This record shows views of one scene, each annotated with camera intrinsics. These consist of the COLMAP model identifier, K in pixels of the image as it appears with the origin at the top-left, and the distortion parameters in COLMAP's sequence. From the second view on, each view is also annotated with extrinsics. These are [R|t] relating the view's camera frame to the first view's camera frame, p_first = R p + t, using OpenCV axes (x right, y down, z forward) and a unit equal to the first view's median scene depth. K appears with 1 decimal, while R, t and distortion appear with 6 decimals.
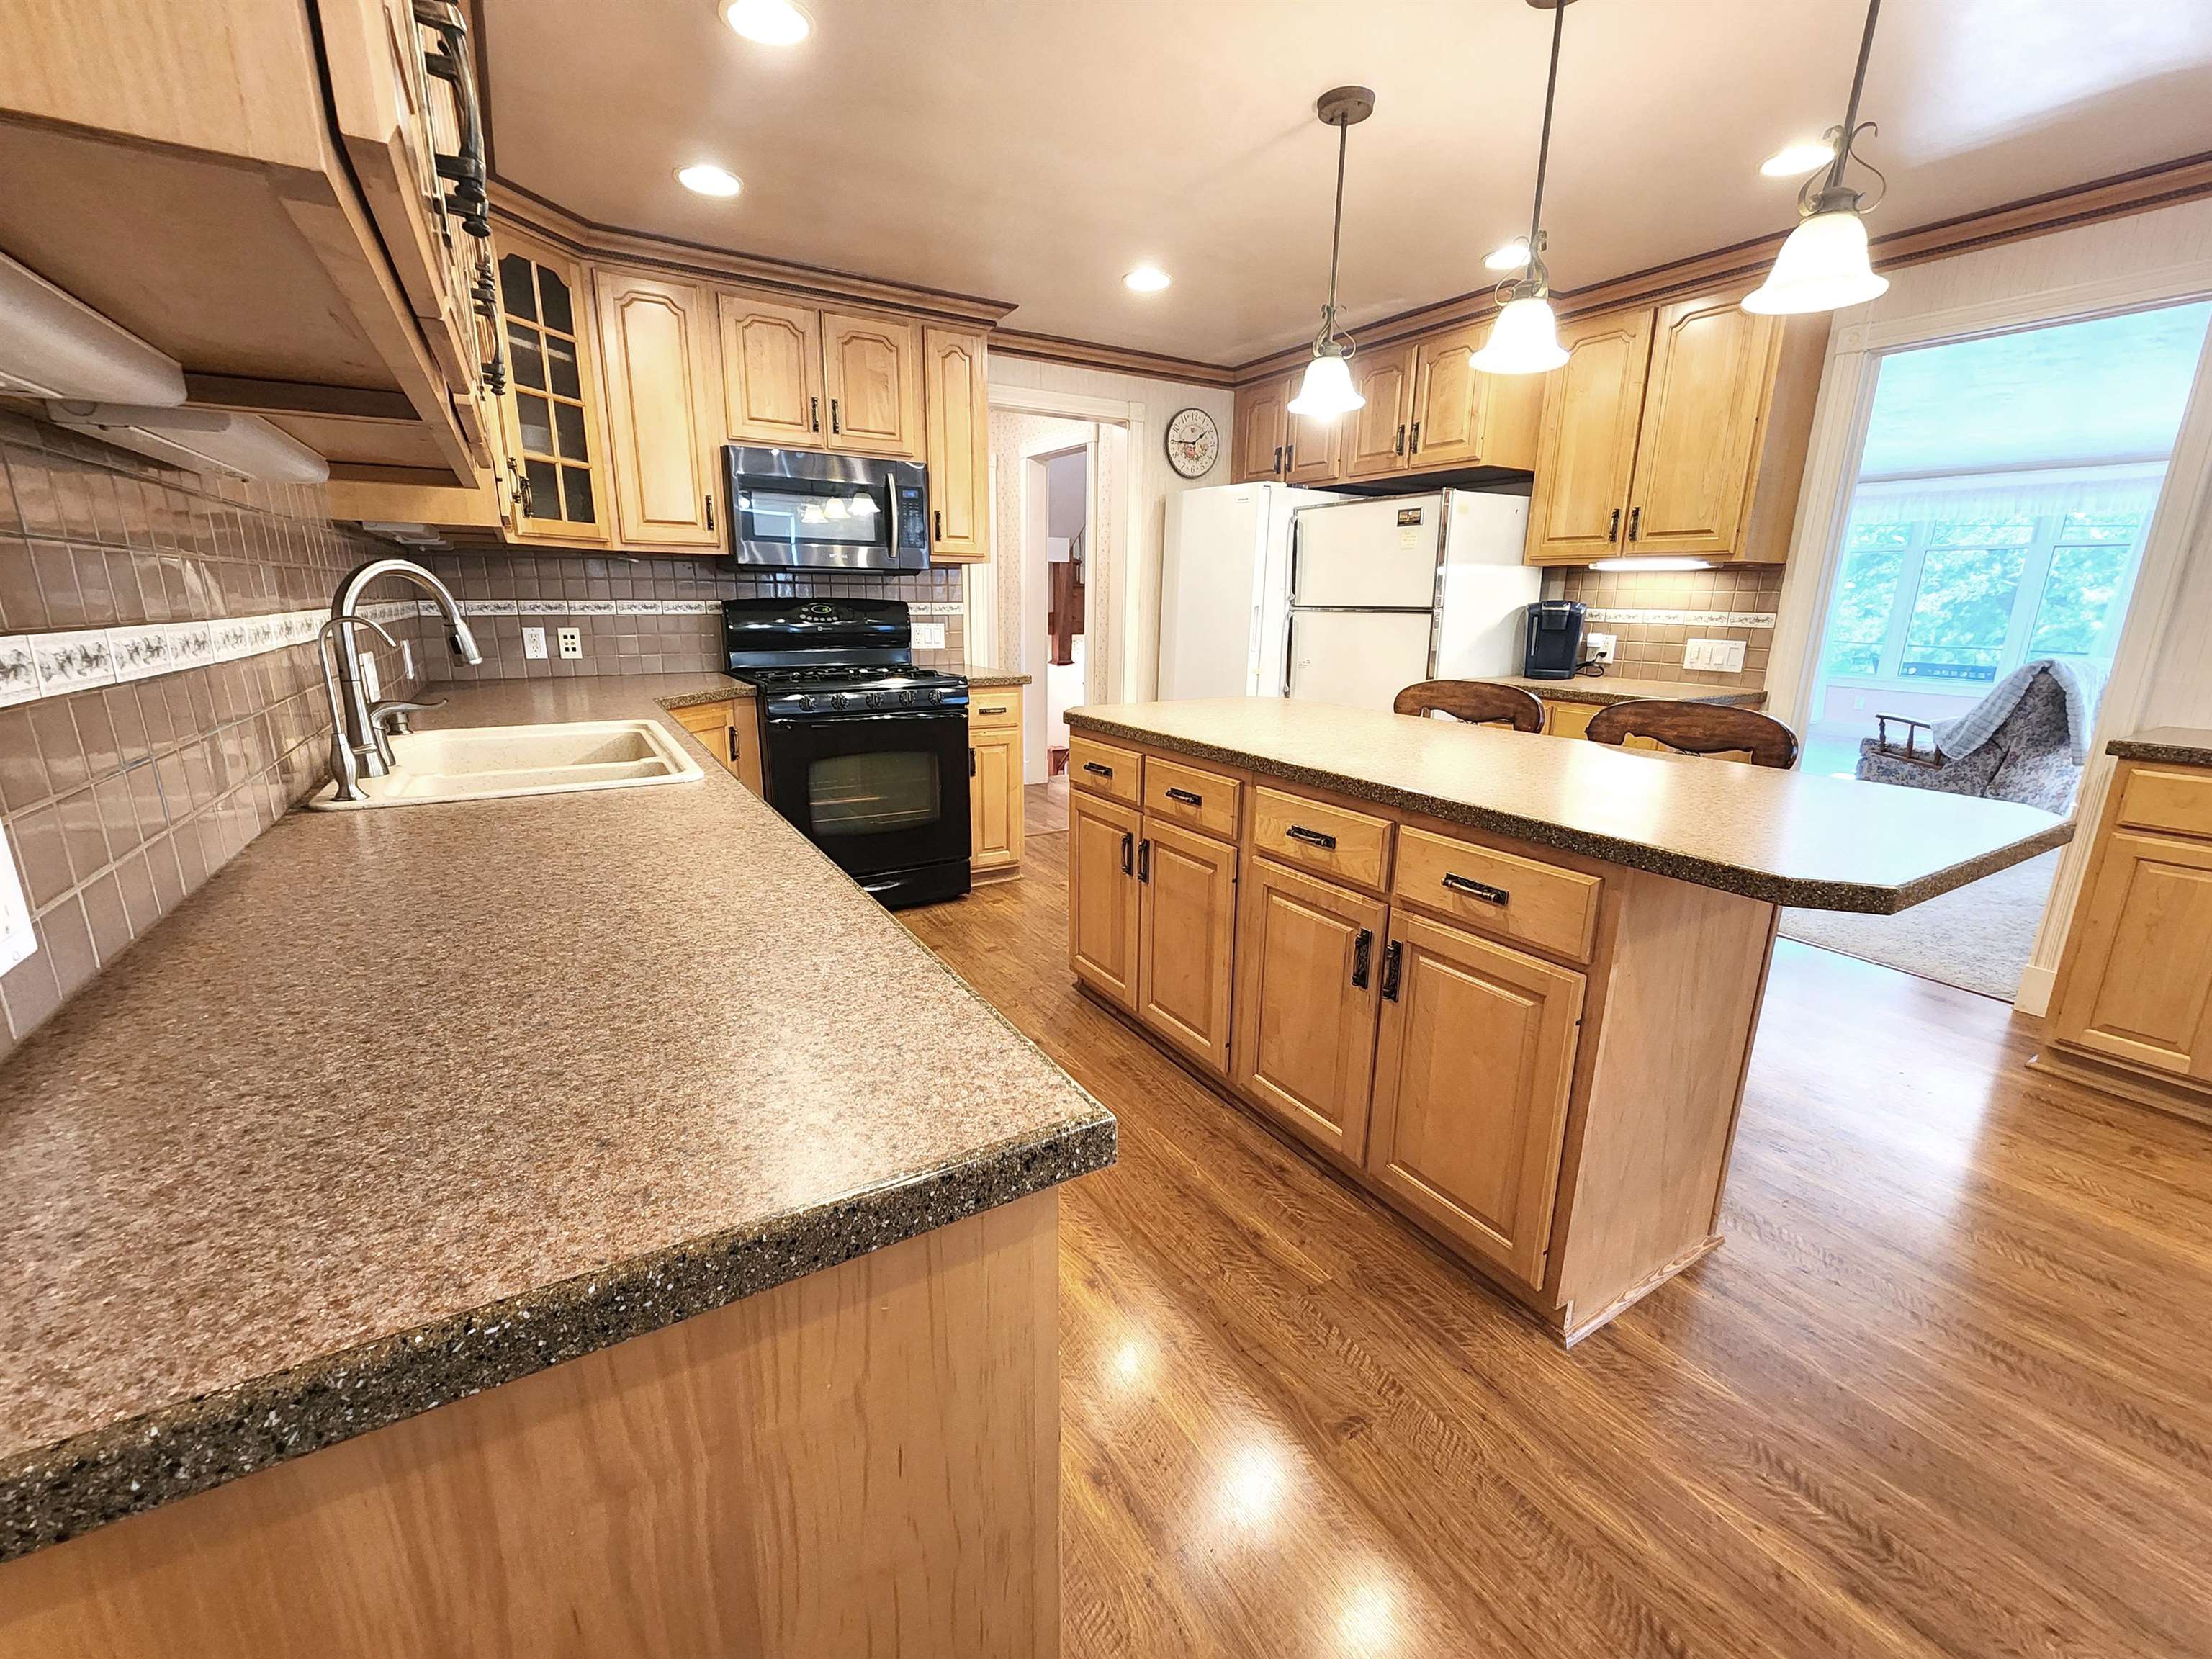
lens RADIAL K [[908.6, 0, 1103.8], [0, 908.6, 834.6], [0, 0, 1]] dist [-0.002458, -0.000153]
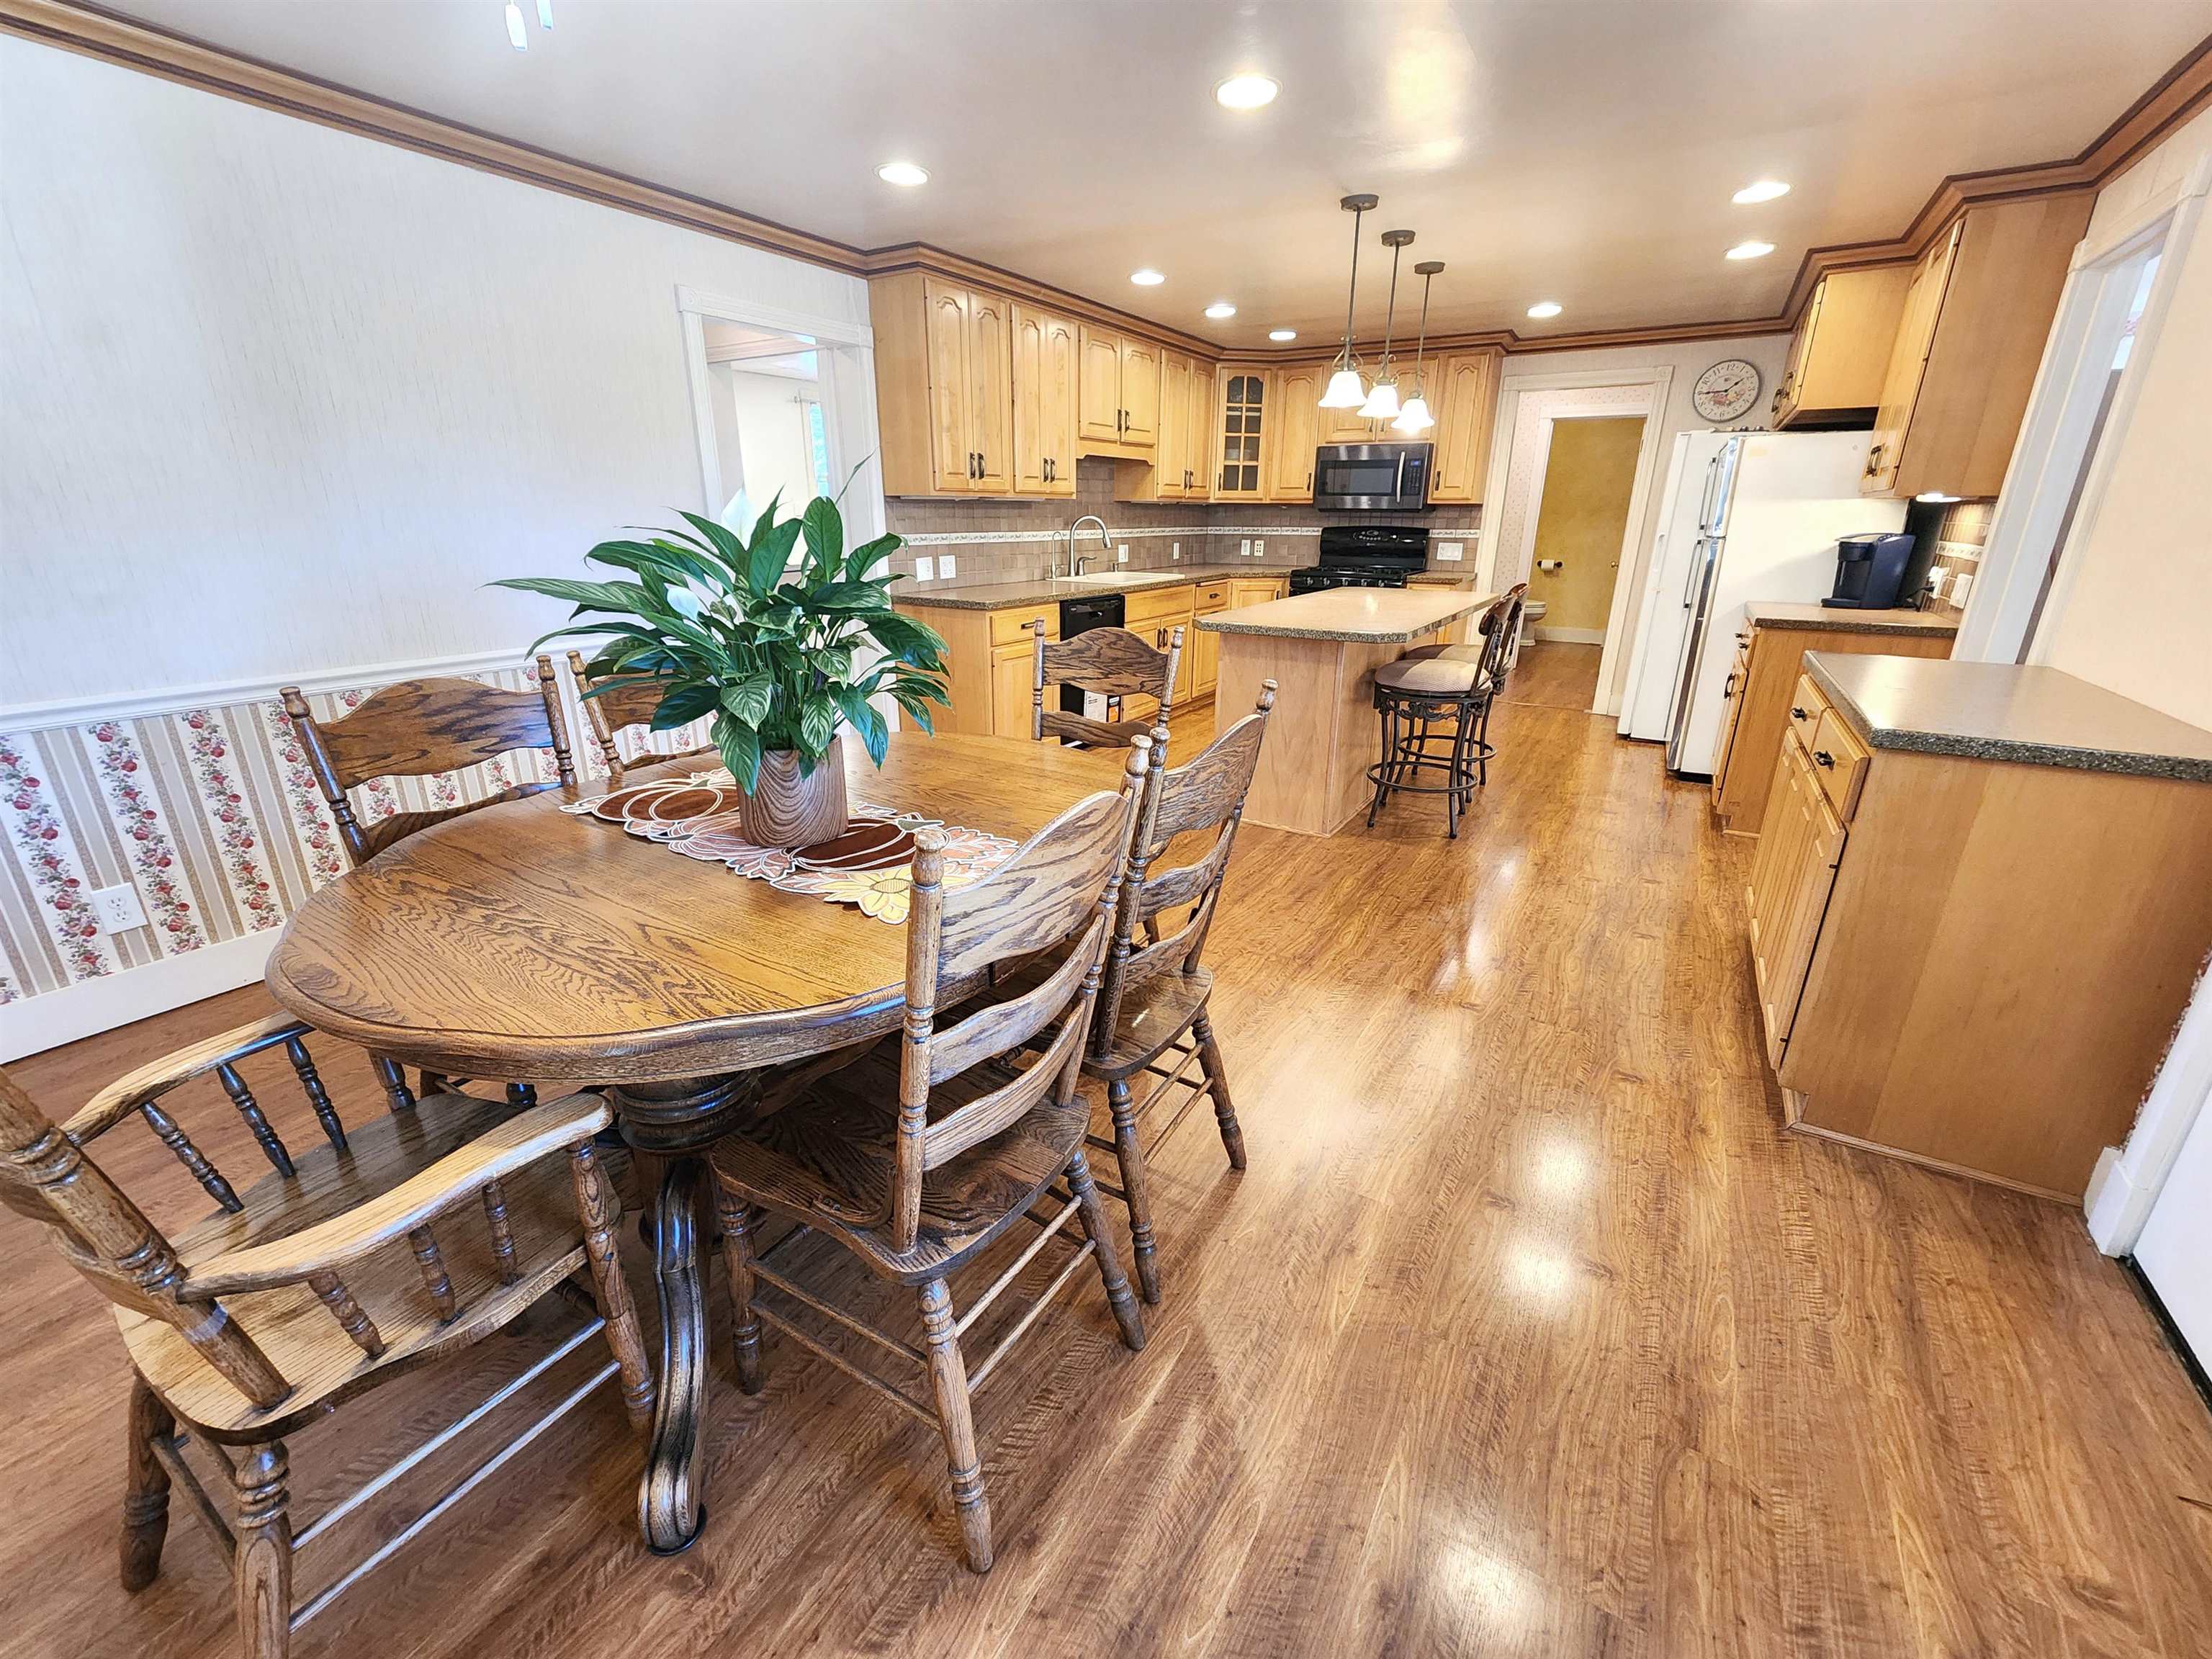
lens RADIAL K [[908.6, 0, 1110.7], [0, 908.6, 826.7], [0, 0, 1]] dist [-0.002458, -0.000153]
pose [[0.461511, 0.282929, -0.840808, 1.166931], [-0.223199, 0.954324, 0.198615, 0.058281], [0.858598, 0.096005, 0.503581, -0.268245]]
